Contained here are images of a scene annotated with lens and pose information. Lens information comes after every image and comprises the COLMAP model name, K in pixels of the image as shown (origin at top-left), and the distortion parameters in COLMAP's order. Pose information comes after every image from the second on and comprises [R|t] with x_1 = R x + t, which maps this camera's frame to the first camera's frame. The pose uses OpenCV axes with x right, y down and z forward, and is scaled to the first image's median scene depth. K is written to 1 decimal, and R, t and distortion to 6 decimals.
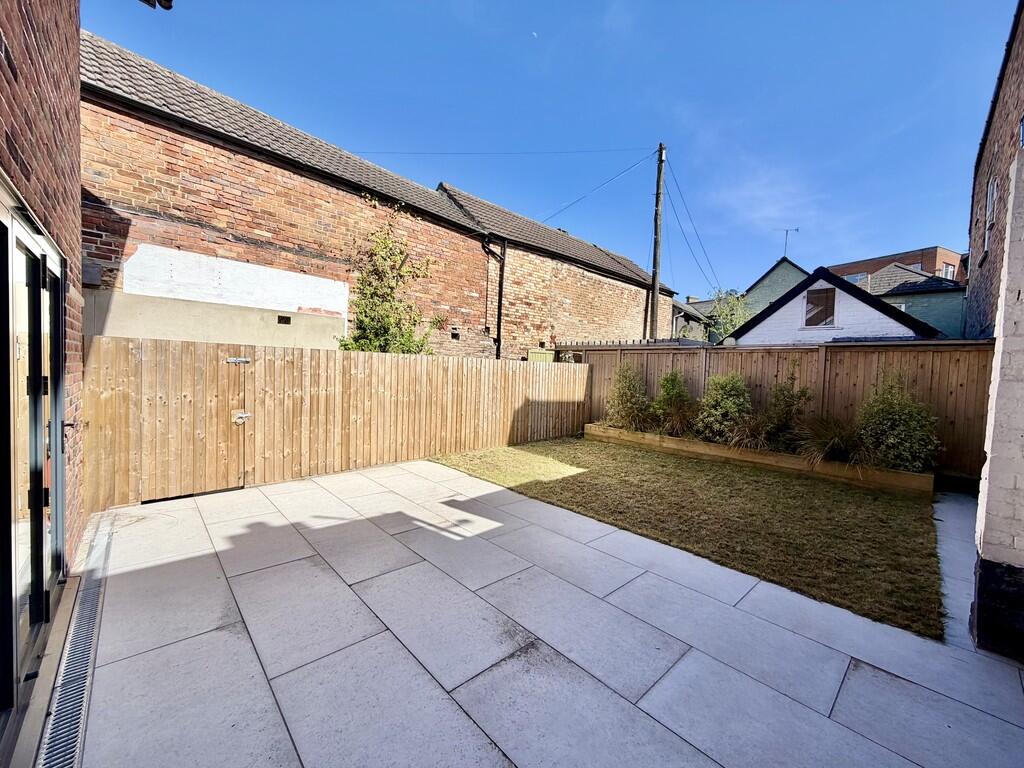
lens RADIAL K [[407.1, 0, 507.6], [0, 407.1, 383.9], [0, 0, 1]] dist [-0.001345, -0.000412]
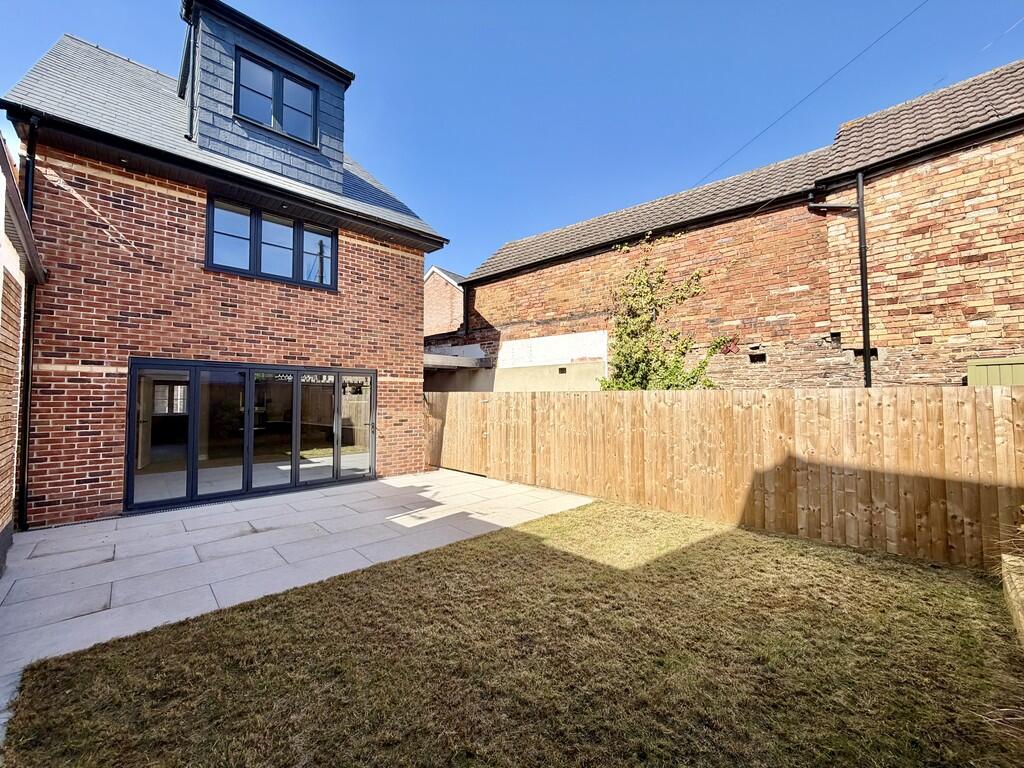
lens RADIAL K [[407.1, 0, 507.5], [0, 407.1, 383.5], [0, 0, 1]] dist [-0.001345, -0.000412]
pose [[0.018227, -0.072433, -0.997207, 0.679208], [-0.039609, 0.996537, -0.073108, -0.006902], [0.999049, 0.040831, 0.015294, 0.678654]]
